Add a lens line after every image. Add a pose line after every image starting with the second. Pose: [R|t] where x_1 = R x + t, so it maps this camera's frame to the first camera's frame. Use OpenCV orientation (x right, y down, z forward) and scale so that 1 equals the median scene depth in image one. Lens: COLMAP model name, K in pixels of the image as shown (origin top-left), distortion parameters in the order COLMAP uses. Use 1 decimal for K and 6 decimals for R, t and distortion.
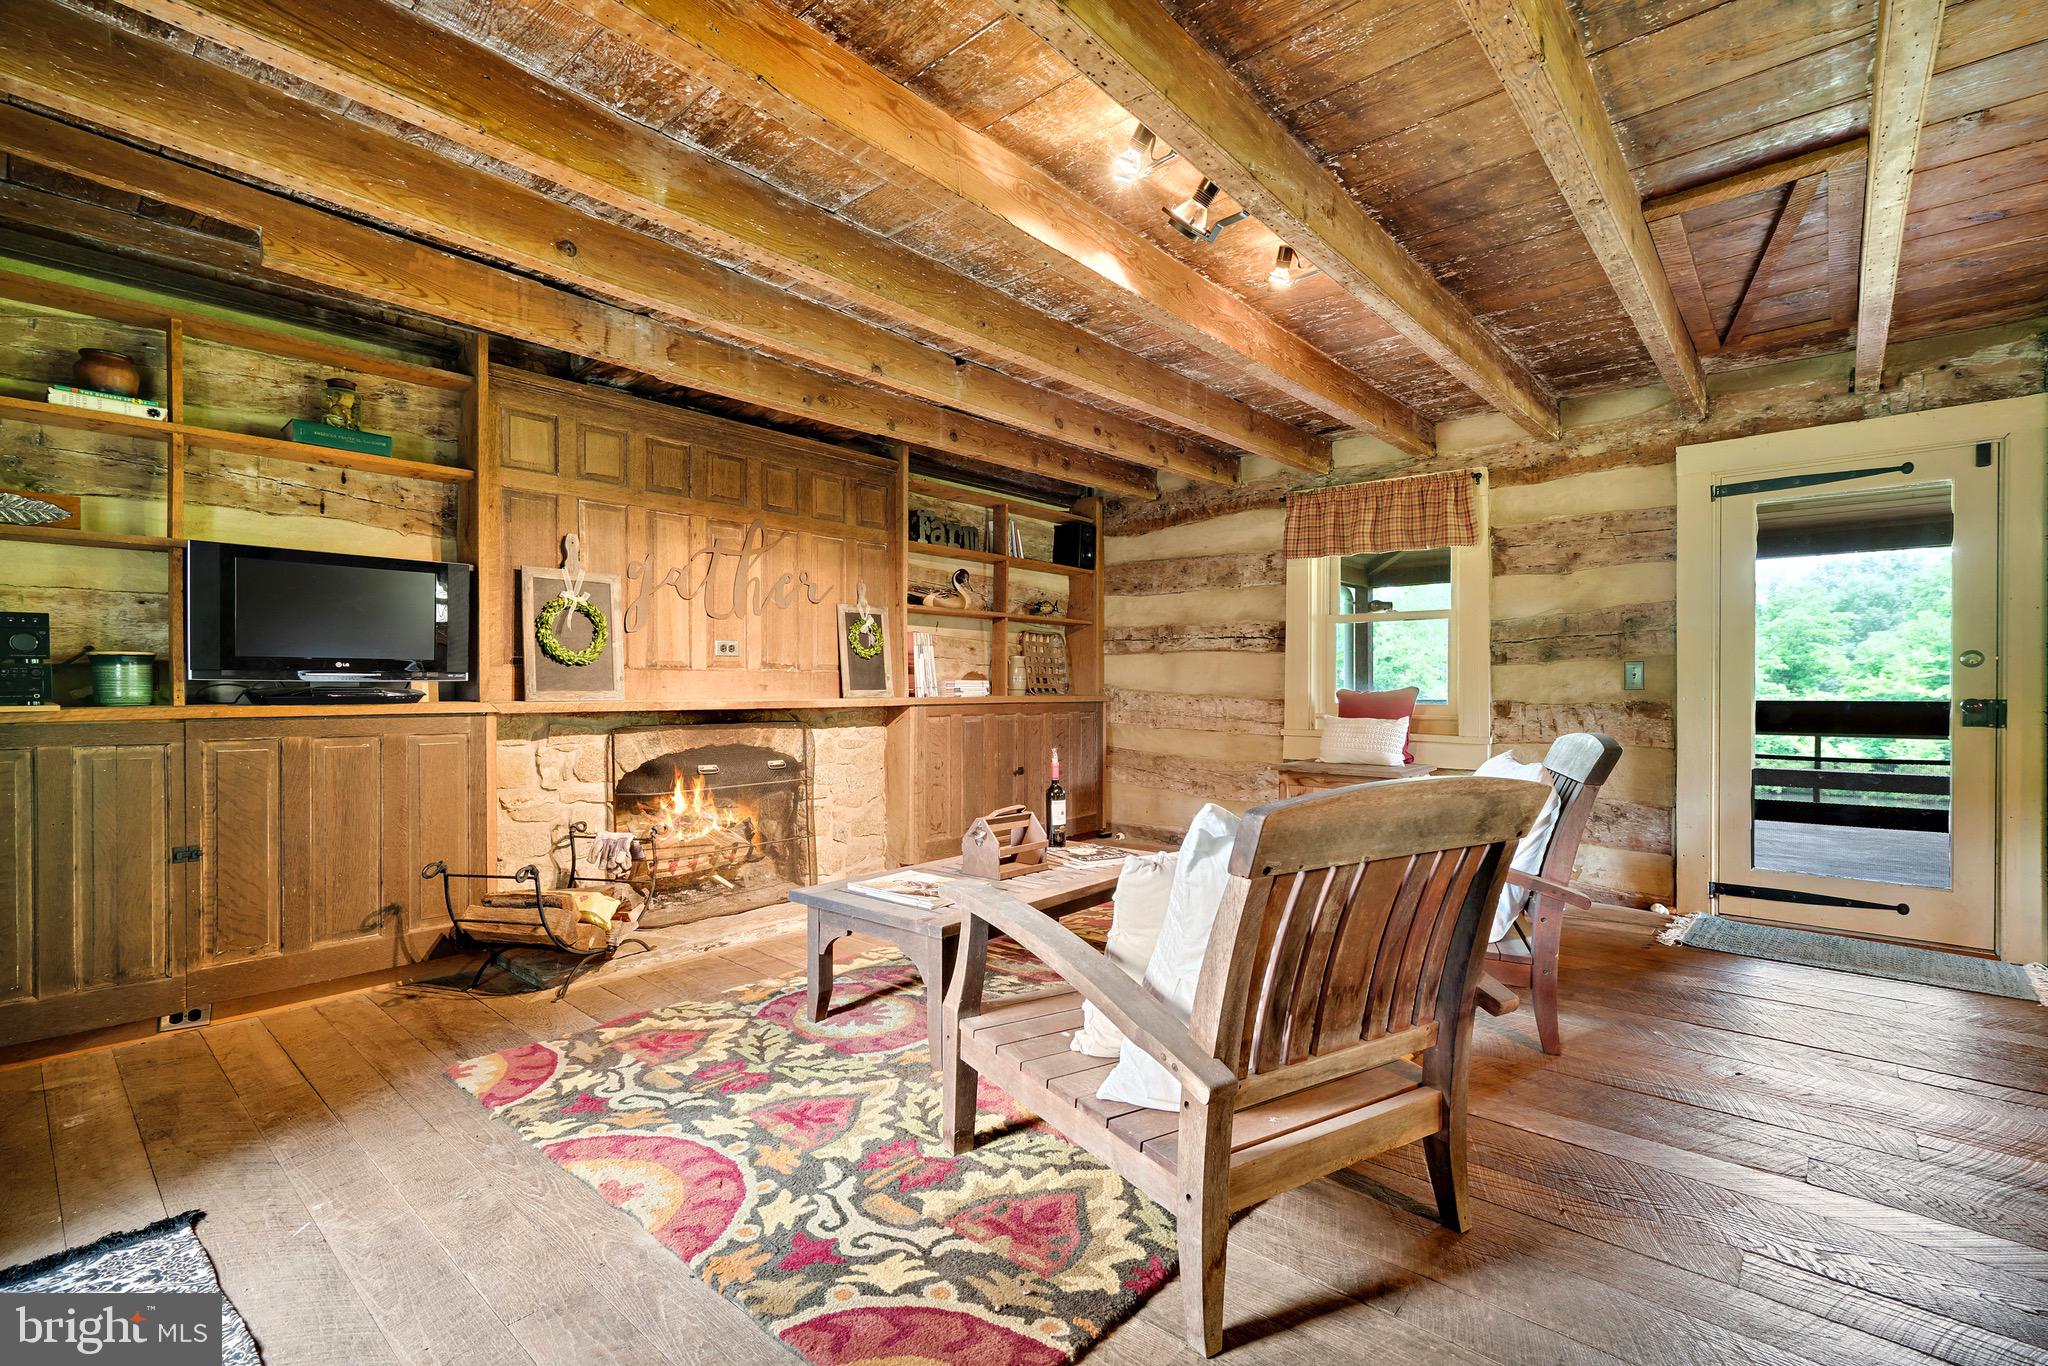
lens RADIAL K [[925.7, 0, 1015.0], [0, 925.7, 696.1], [0, 0, 1]] dist [-0.006051, 0.010458]
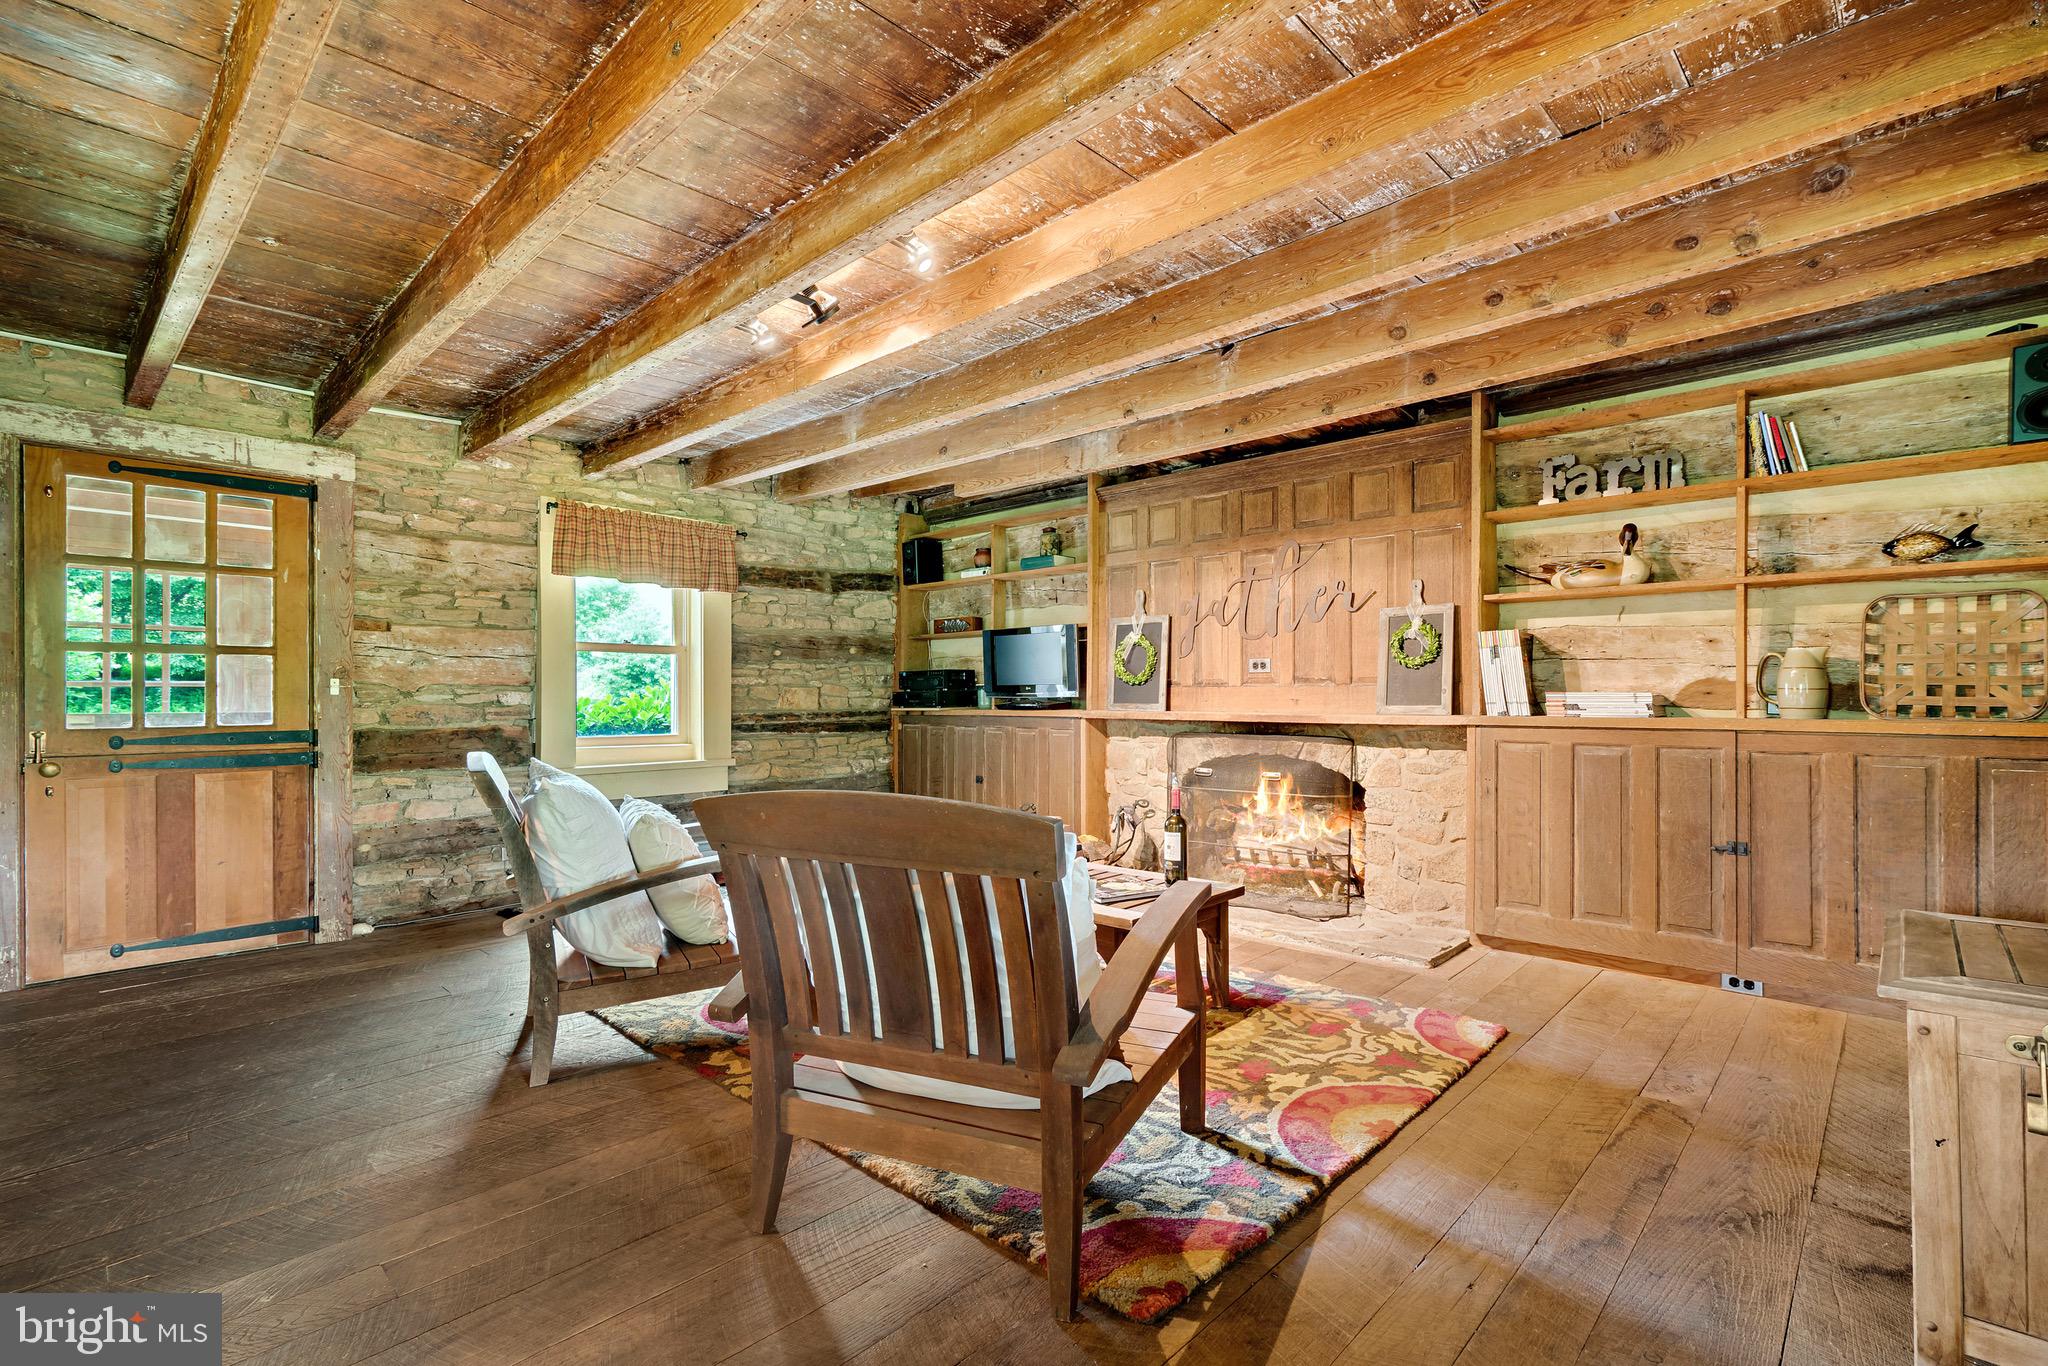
lens RADIAL K [[925.7, 0, 1015.0], [0, 925.7, 696.1], [0, 0, 1]] dist [-0.006051, 0.010458]
pose [[-0.034667, -0.001278, -0.999398, 0.783894], [-0.010597, 0.999943, -0.000911, -0.011710], [0.999343, 0.010559, -0.034679, 0.744663]]
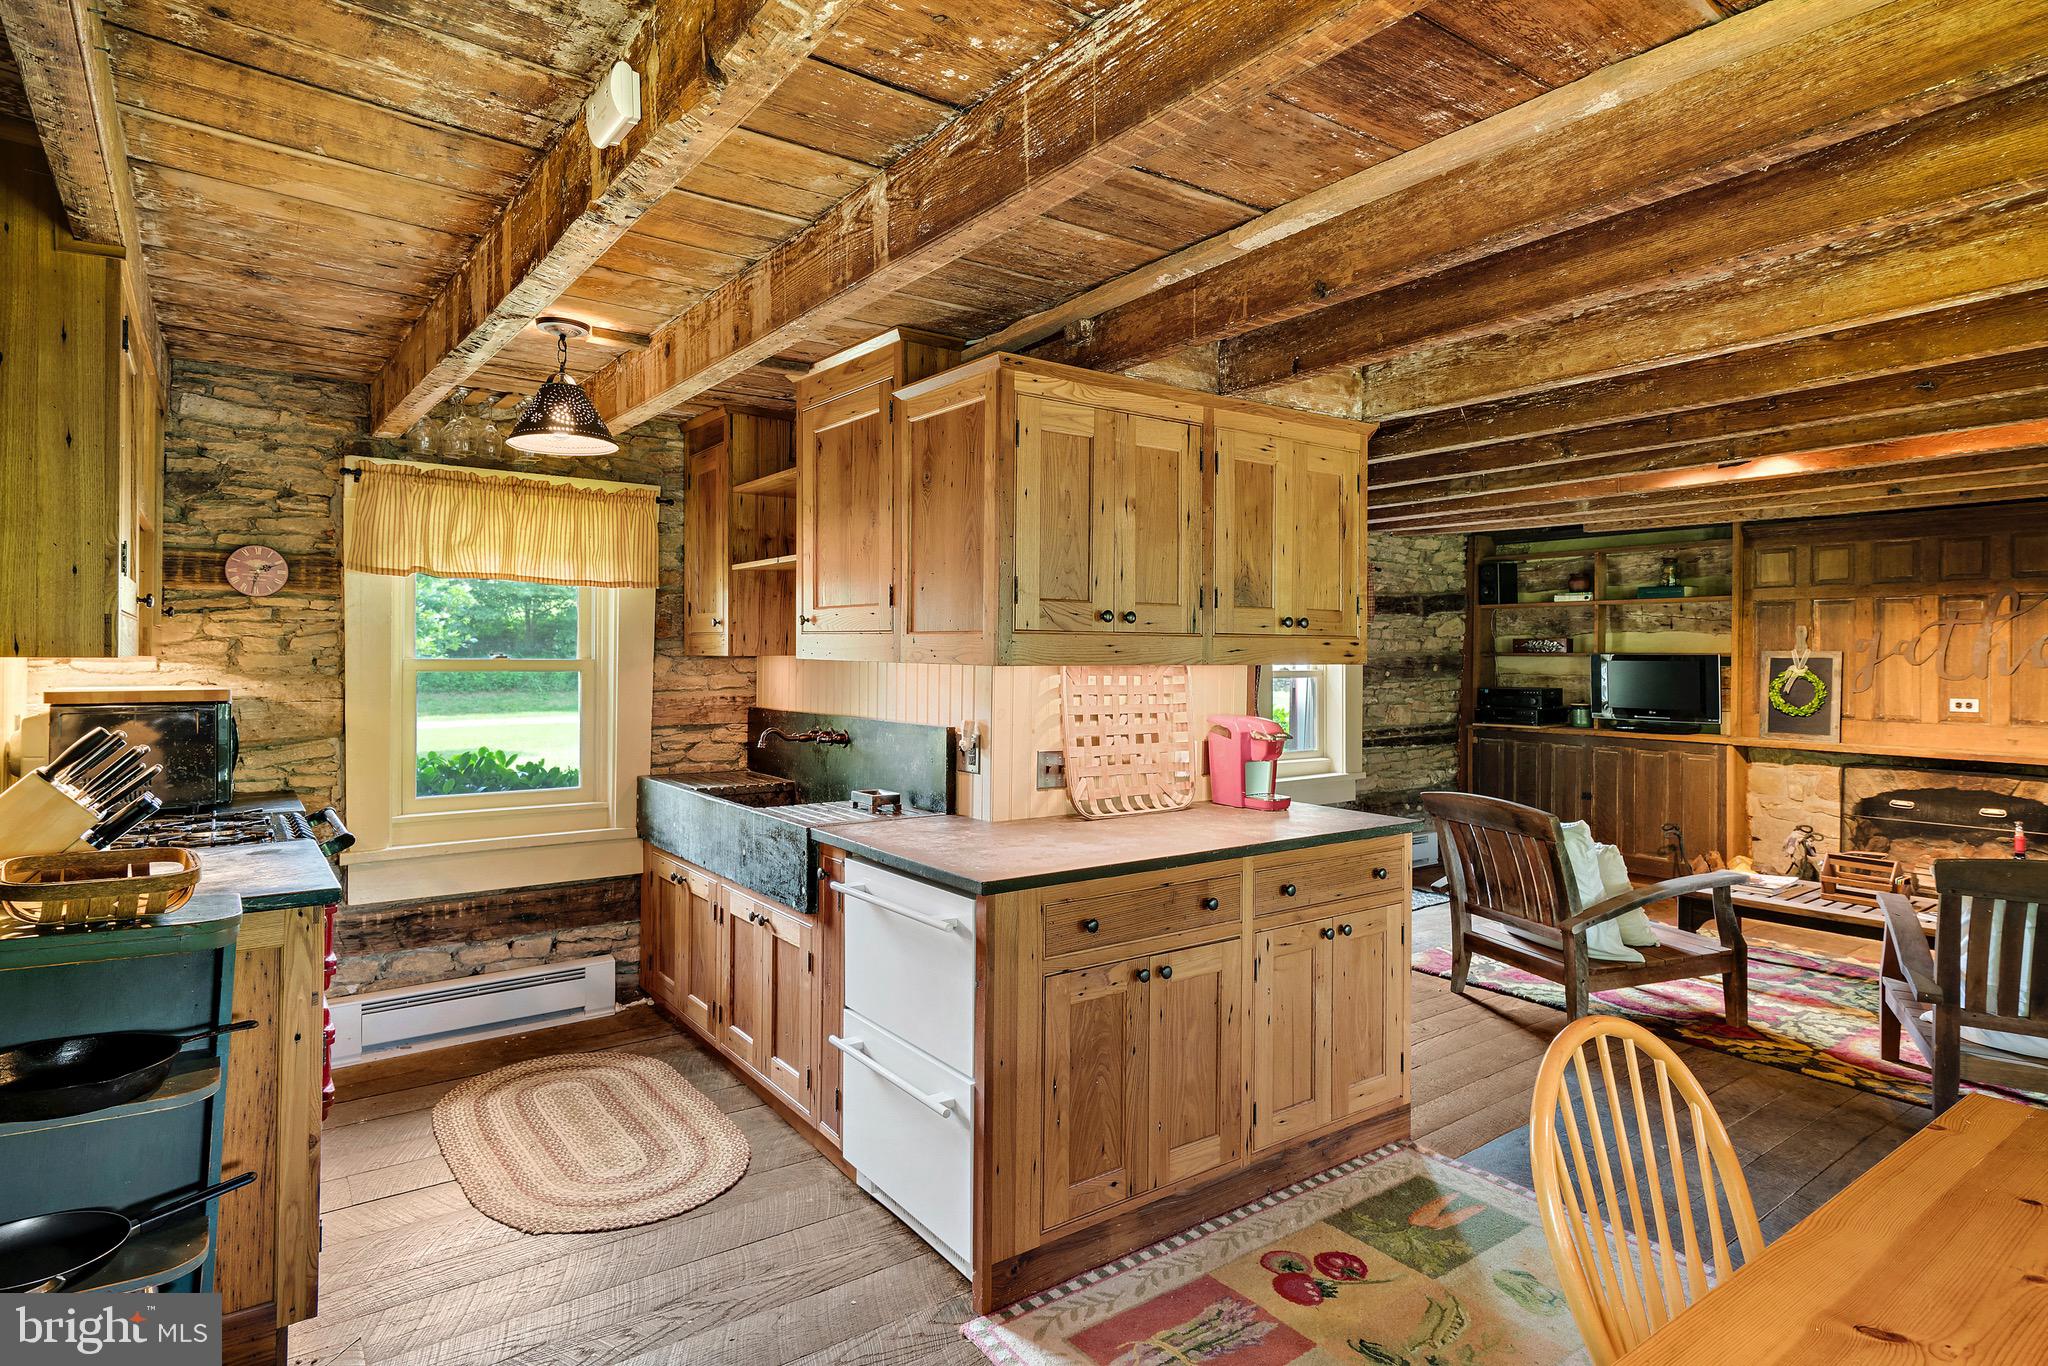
lens RADIAL K [[1082.3, 0, 1020.9], [0, 1082.3, 650.1], [0, 0, 1]] dist [0.014856, -0.000336]
pose [[-0.204992, -0.004808, -0.978752, 1.249836], [-0.017204, 0.999851, -0.001308, -0.098159], [0.978612, 0.016570, -0.205044, 0.130645]]
